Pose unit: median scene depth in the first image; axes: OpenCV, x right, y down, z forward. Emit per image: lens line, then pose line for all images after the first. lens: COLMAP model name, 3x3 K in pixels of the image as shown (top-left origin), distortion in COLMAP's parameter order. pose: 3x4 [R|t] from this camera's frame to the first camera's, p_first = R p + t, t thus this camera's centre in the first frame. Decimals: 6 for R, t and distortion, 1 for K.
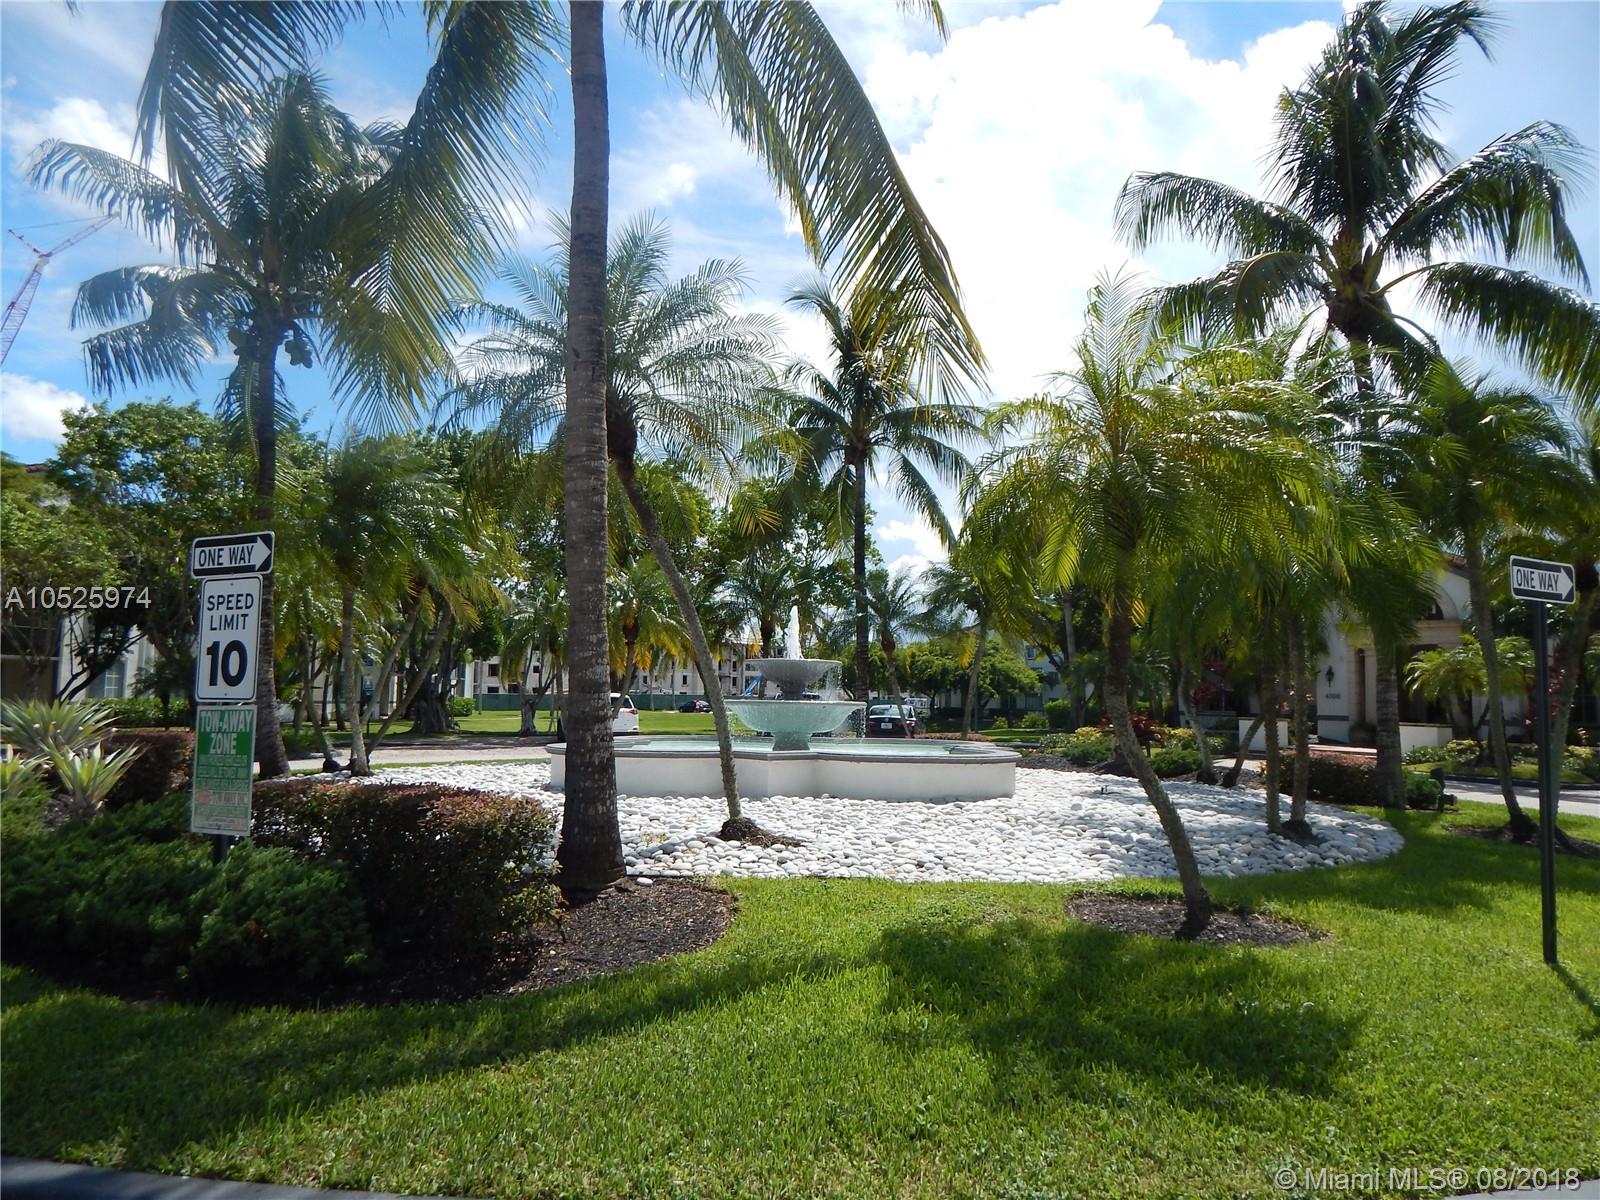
lens RADIAL K [[1026.3, 0, 800.0], [0, 1026.3, 575.4], [0, 0, 1]] dist [0.008949, 0.001144]
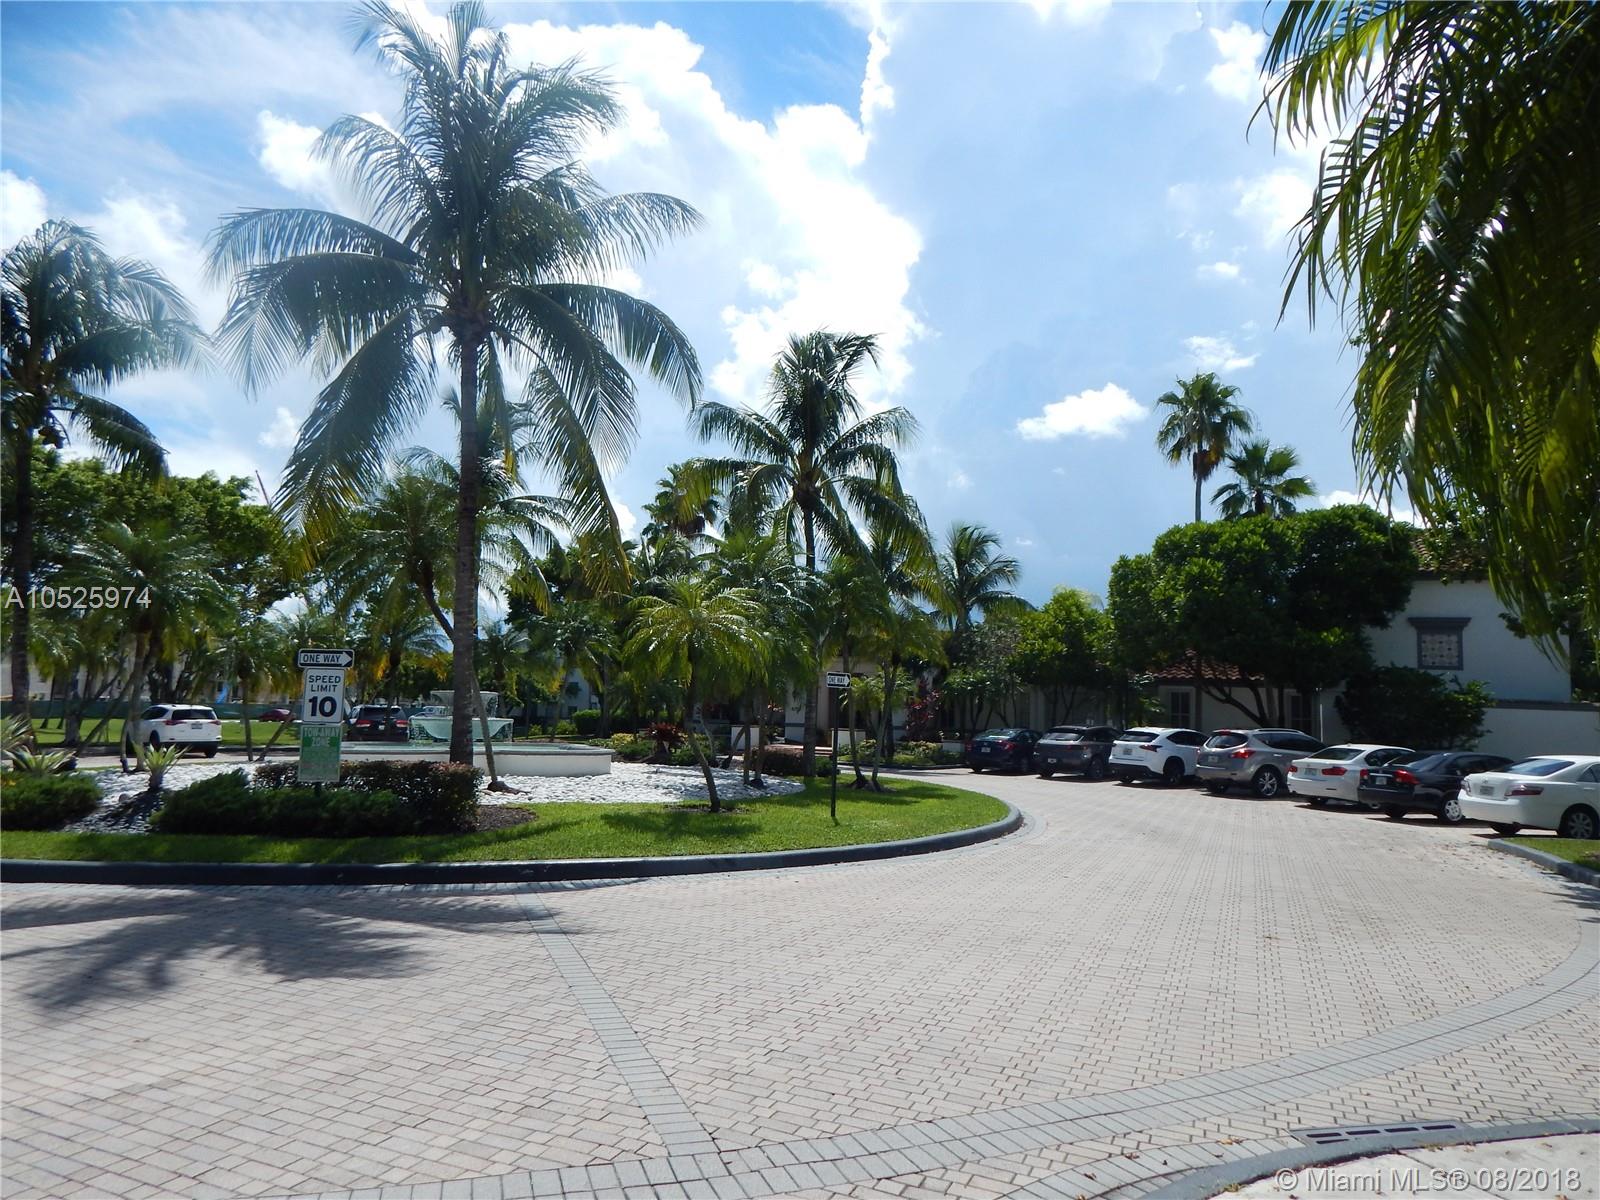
lens RADIAL K [[1040.5, 0, 805.4], [0, 1040.5, 576.3], [0, 0, 1]] dist [-0.000393, -0.003110]
pose [[0.891059, 0.060501, 0.449836, -0.253306], [-0.058641, 0.998115, -0.018082, -0.085156], [-0.450082, -0.010267, 0.892928, -0.582986]]
